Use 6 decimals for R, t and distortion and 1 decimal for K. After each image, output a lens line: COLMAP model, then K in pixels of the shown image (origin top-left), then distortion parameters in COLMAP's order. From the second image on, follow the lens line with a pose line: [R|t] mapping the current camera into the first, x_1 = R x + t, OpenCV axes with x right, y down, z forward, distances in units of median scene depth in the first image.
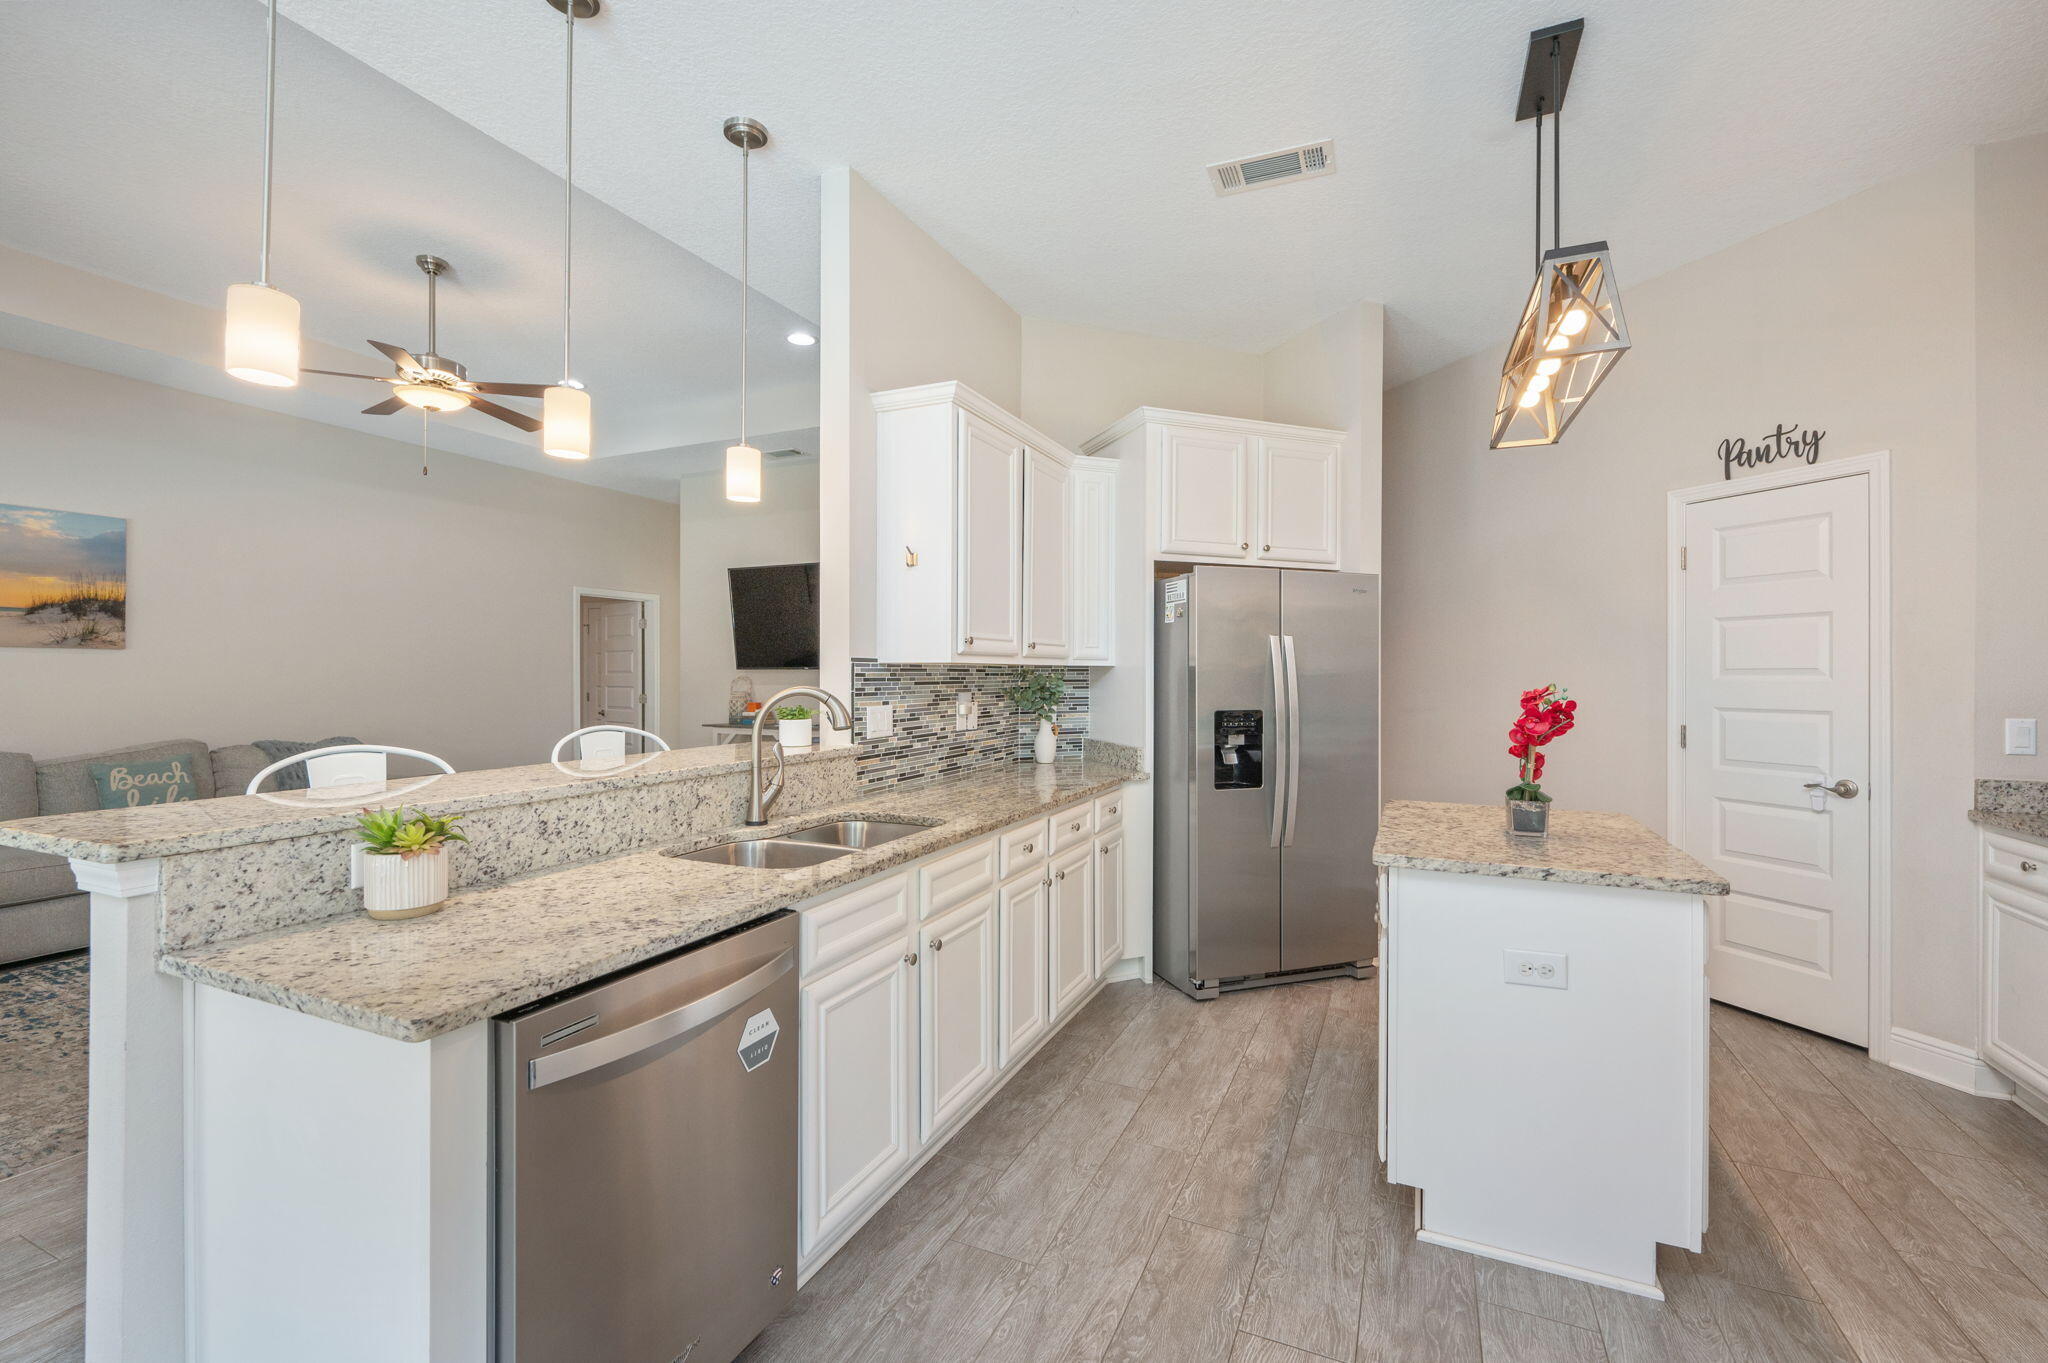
lens RADIAL K [[901.2, 0, 1013.6], [0, 901.2, 675.7], [0, 0, 1]] dist [-0.004342, 0.000705]
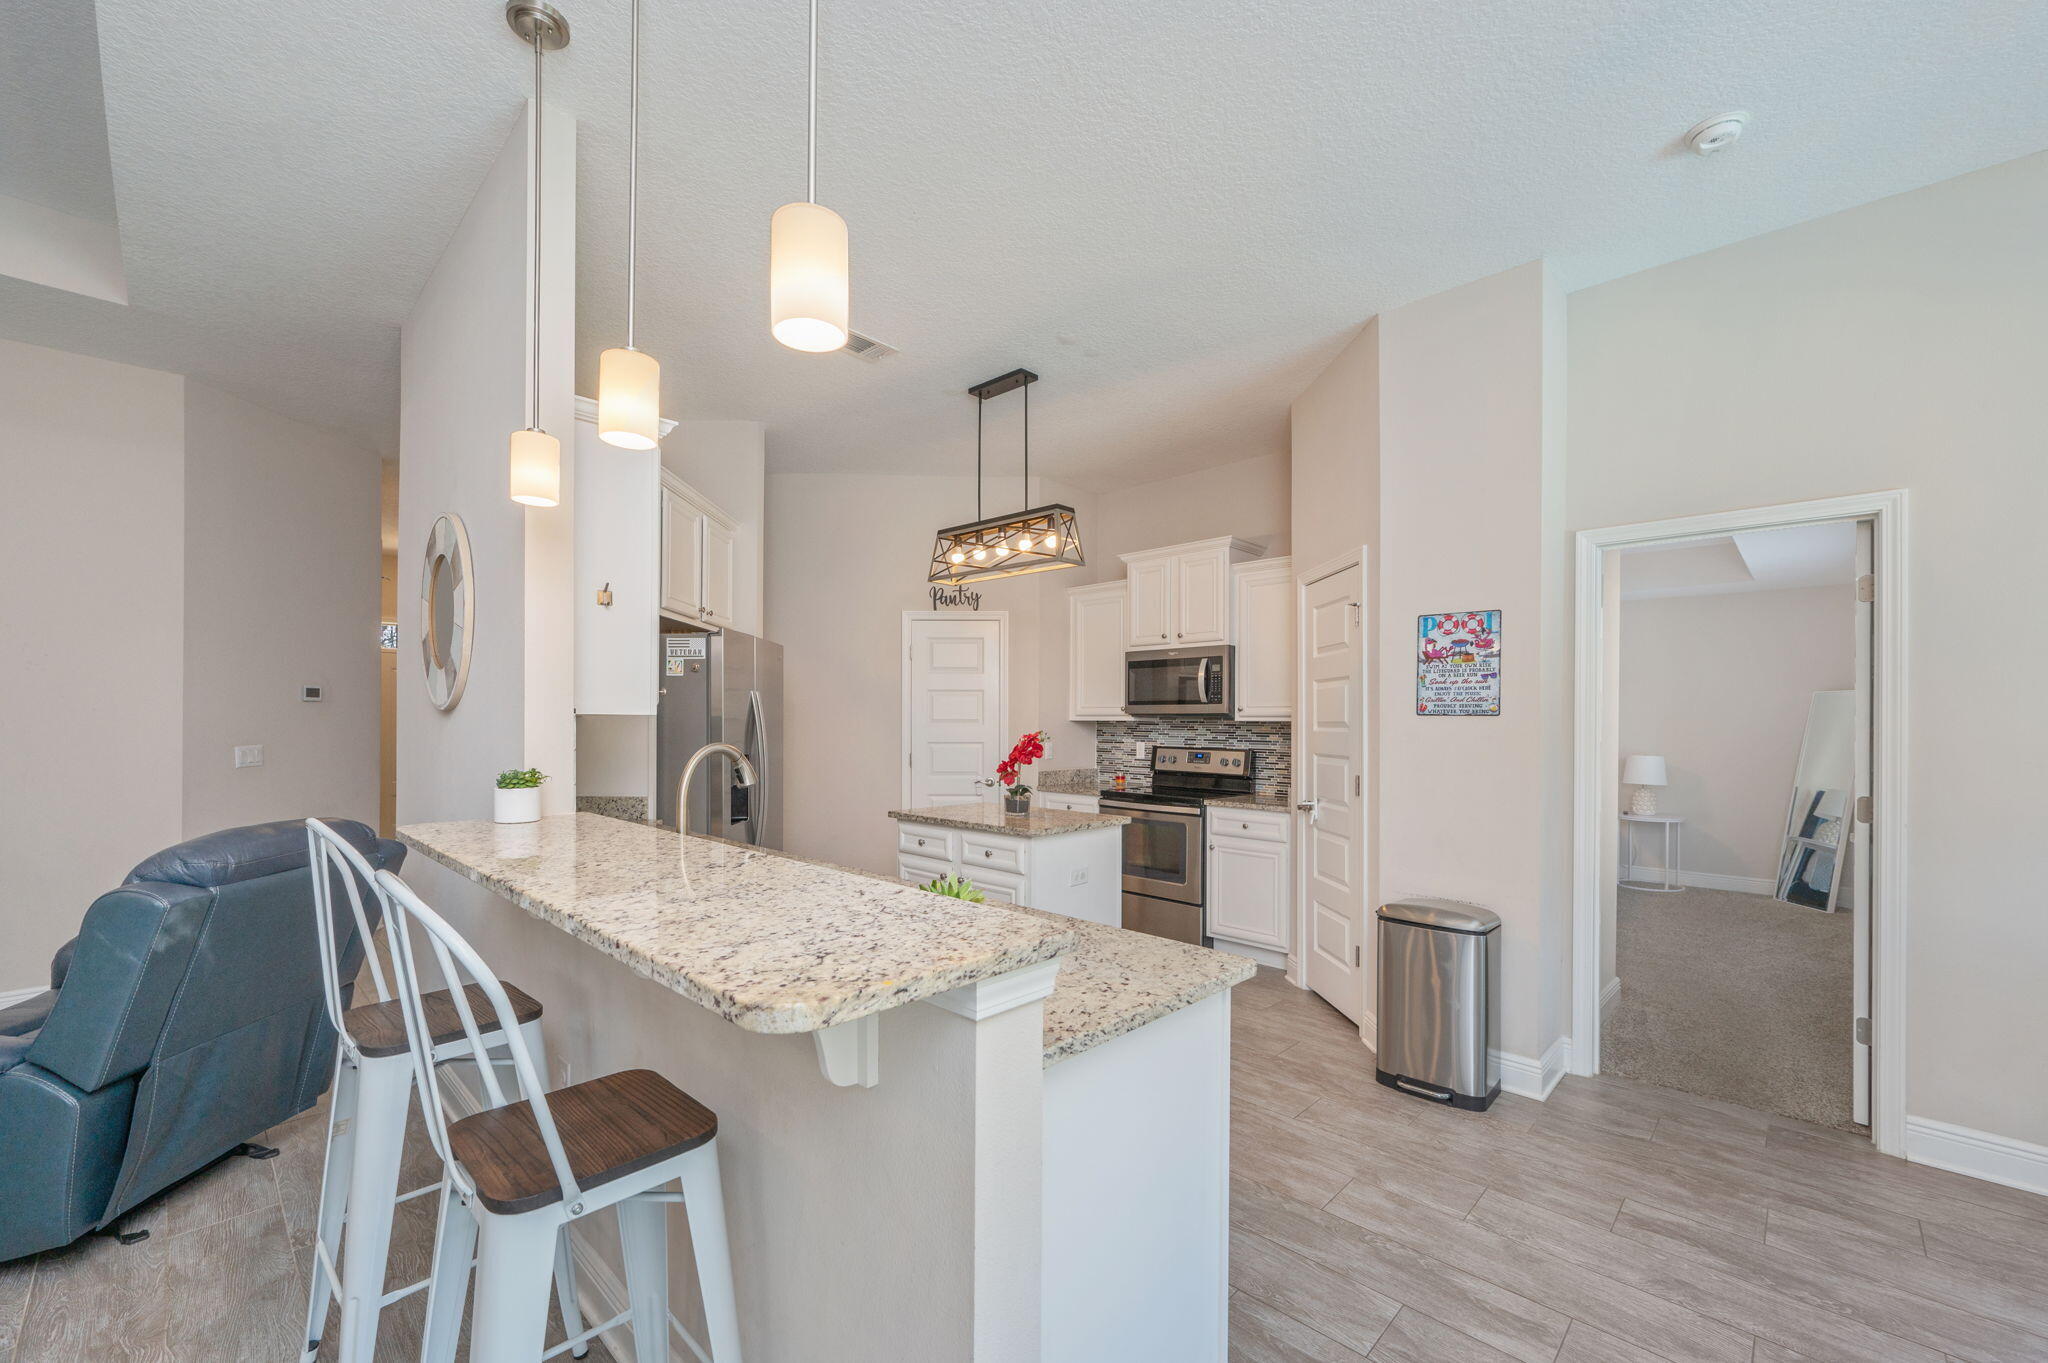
lens RADIAL K [[827.0, 0, 1033.9], [0, 827.0, 721.0], [0, 0, 1]] dist [-0.007876, 0.000203]
pose [[0.348500, 0.000309, 0.937309, -0.658736], [-0.006571, 0.999976, 0.002114, -0.009157], [-0.937286, -0.006896, 0.348494, 0.270261]]
